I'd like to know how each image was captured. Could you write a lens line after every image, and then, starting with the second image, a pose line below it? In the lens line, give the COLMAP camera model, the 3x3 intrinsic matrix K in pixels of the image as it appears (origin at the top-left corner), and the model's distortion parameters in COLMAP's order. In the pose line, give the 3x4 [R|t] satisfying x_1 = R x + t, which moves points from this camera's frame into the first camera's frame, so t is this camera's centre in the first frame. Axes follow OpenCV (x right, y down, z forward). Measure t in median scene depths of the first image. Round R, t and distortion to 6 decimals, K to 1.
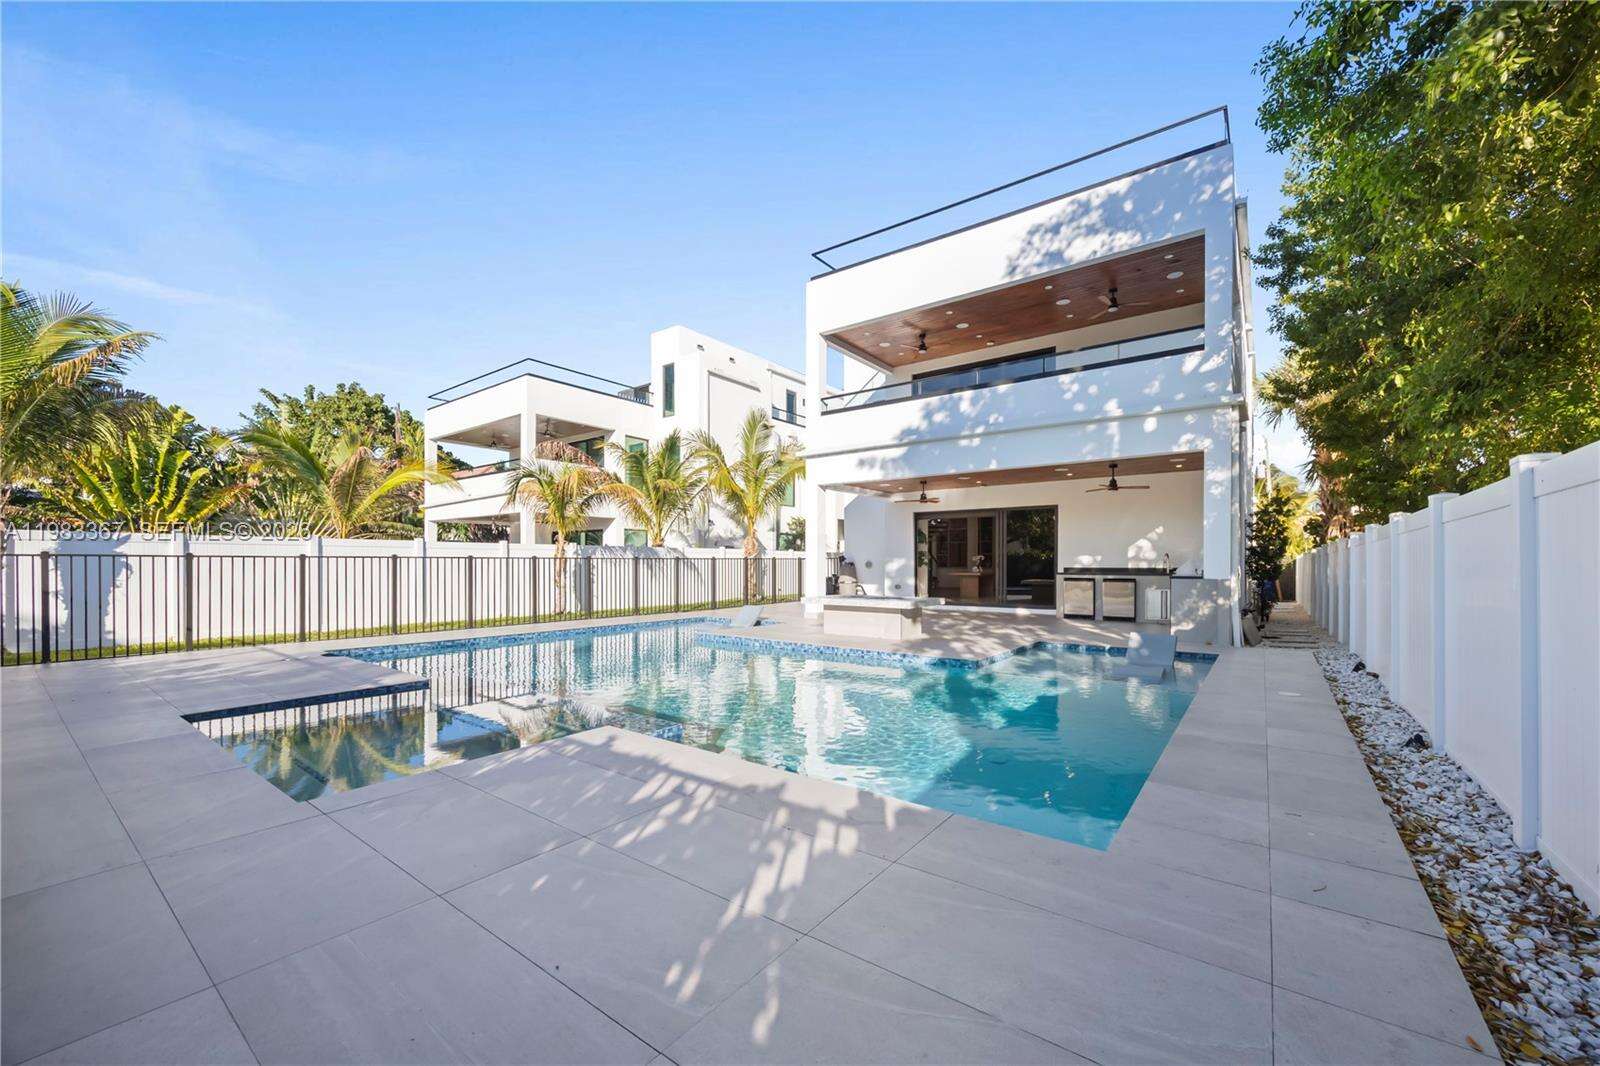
lens RADIAL K [[621.5, 0, 800.9], [0, 621.5, 553.4], [0, 0, 1]] dist [-0.000238, 0.000039]
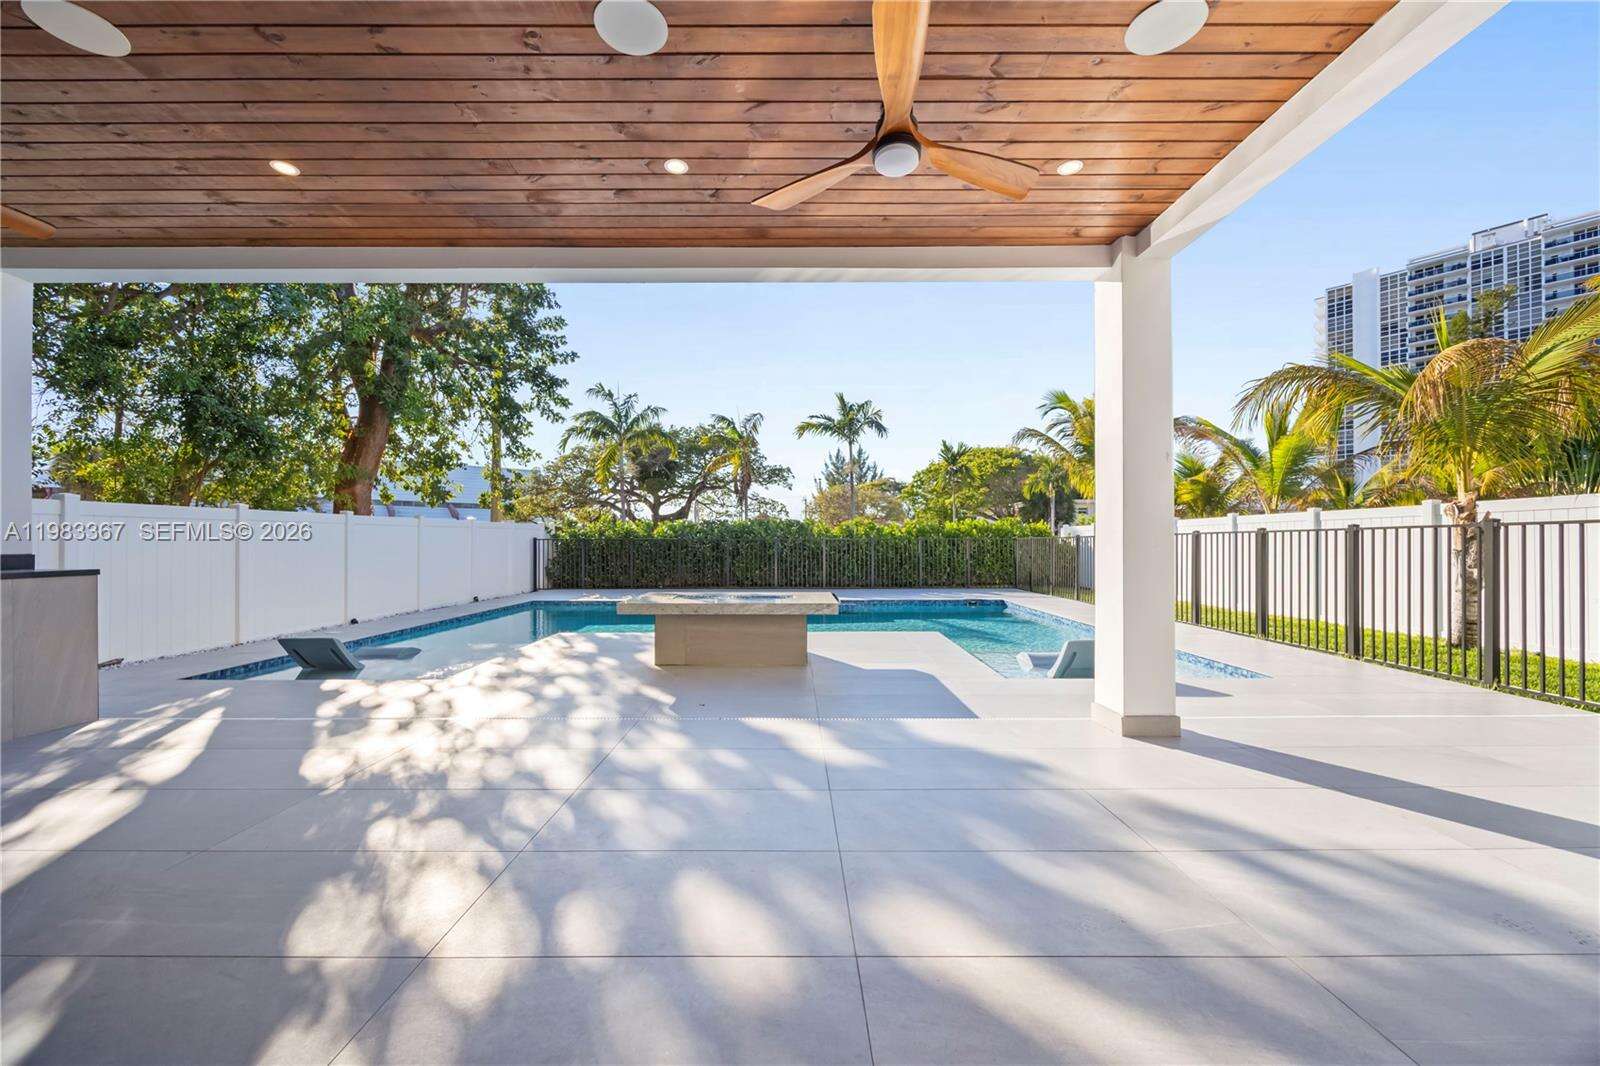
lens RADIAL K [[614.5, 0, 795.5], [0, 614.5, 550.1], [0, 0, 1]] dist [-0.001695, -0.000208]
pose [[-0.798873, 0.005887, -0.601471, 0.366751], [0.010668, 0.999934, -0.004381, 0.026219], [0.601405, -0.009916, -0.798883, 1.299385]]
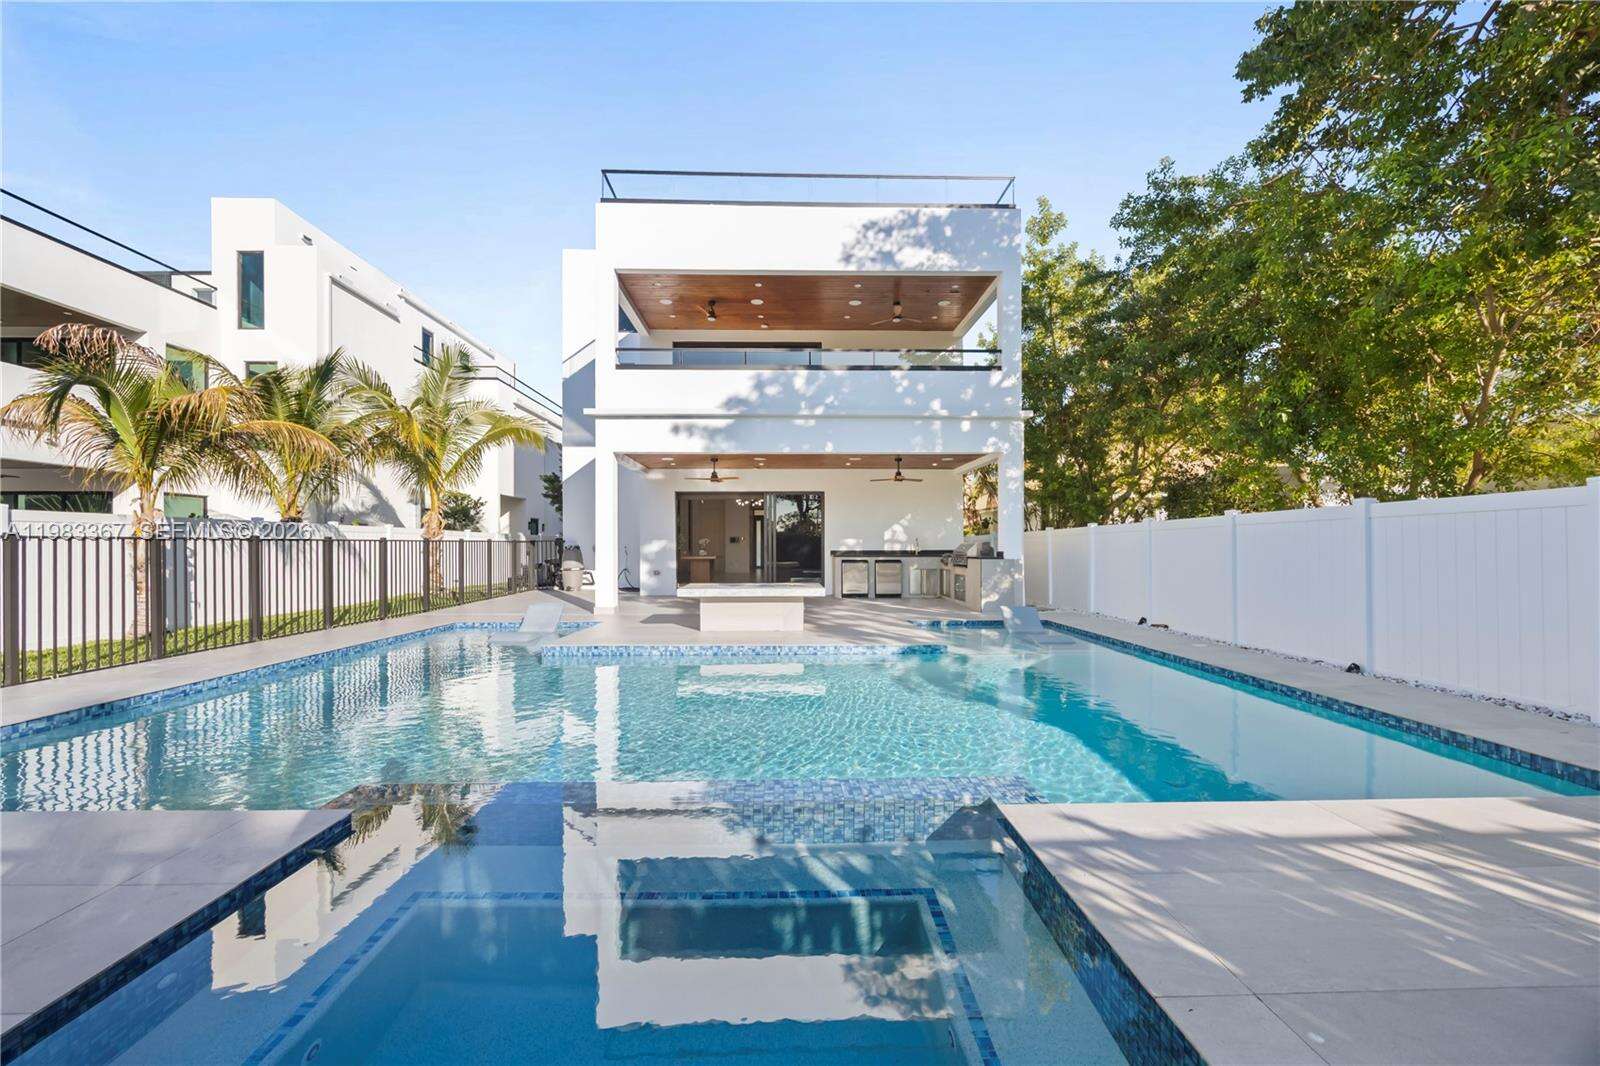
lens RADIAL K [[613.4, 0, 798.9], [0, 613.4, 538.3], [0, 0, 1]] dist [-0.001009, -0.000138]
pose [[0.785243, 0.007163, 0.619147, -0.312390], [-0.005890, 0.999974, -0.004099, 0.007031], [-0.619160, -0.000428, 0.785265, 0.239033]]
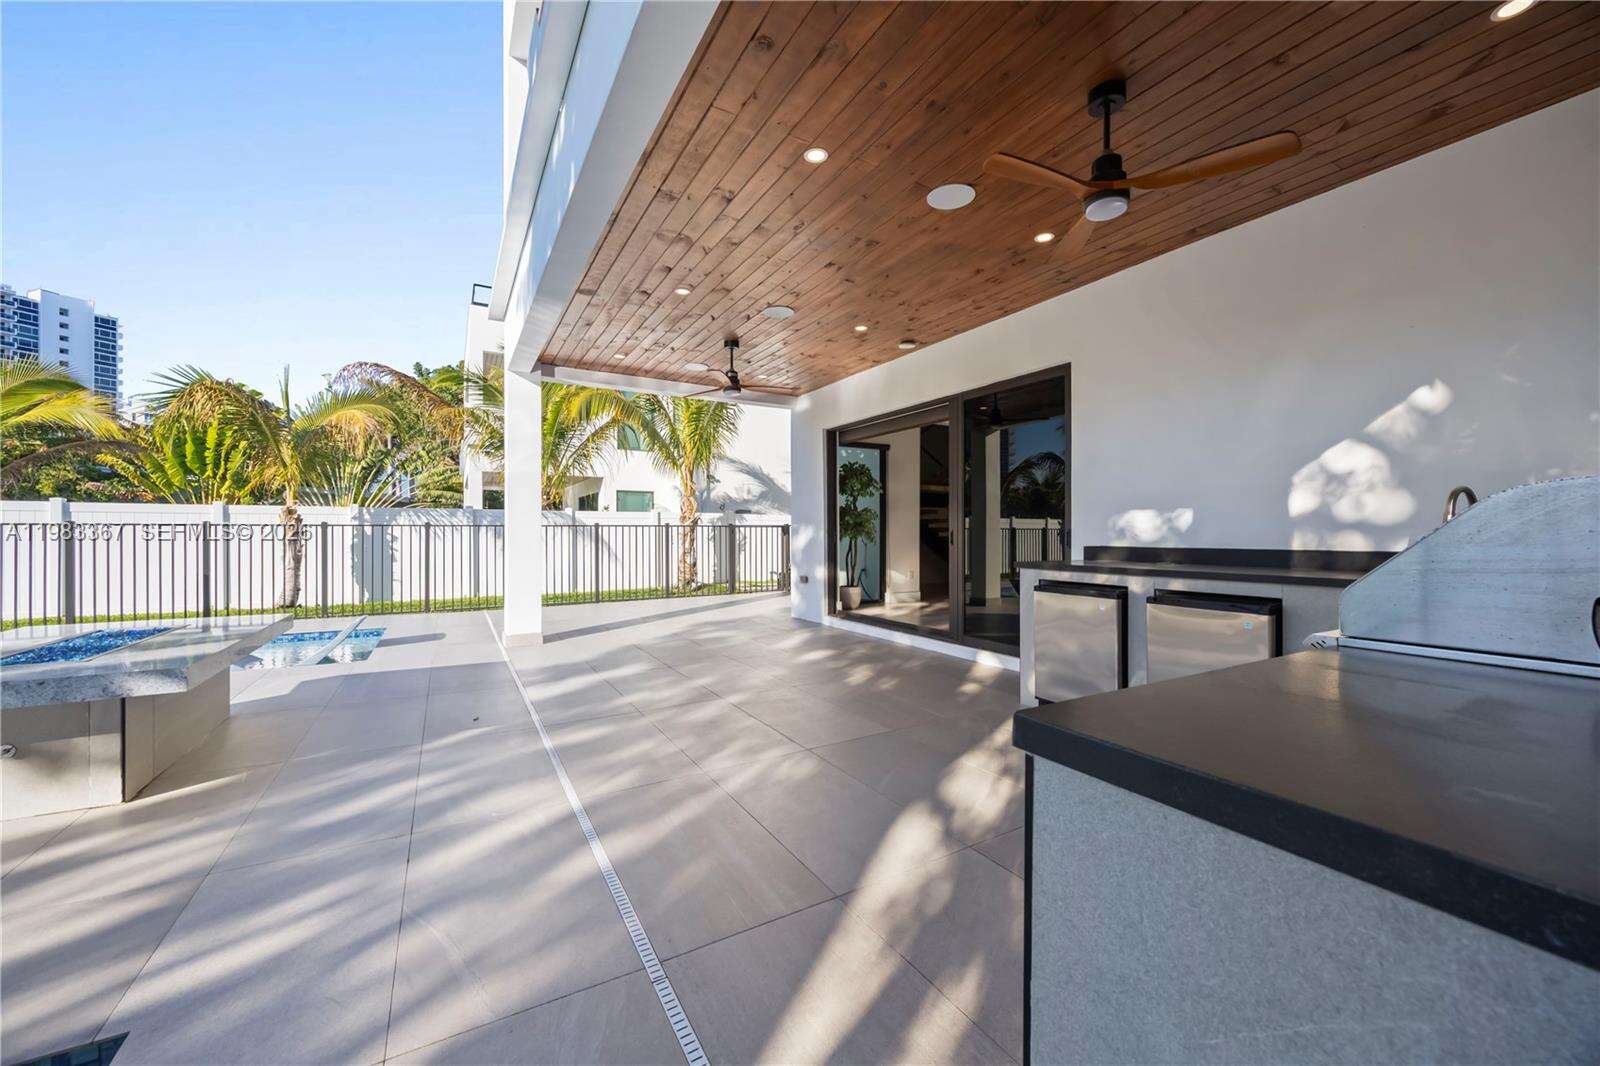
lens RADIAL K [[622.2, 0, 798.4], [0, 622.2, 537.0], [0, 0, 1]] dist [0.001625, 0.000112]
pose [[0.918979, 0.003030, -0.394295, 0.475646], [0.004820, 0.999809, 0.018918, 0.011911], [0.394277, -0.019285, 0.918789, 0.722775]]
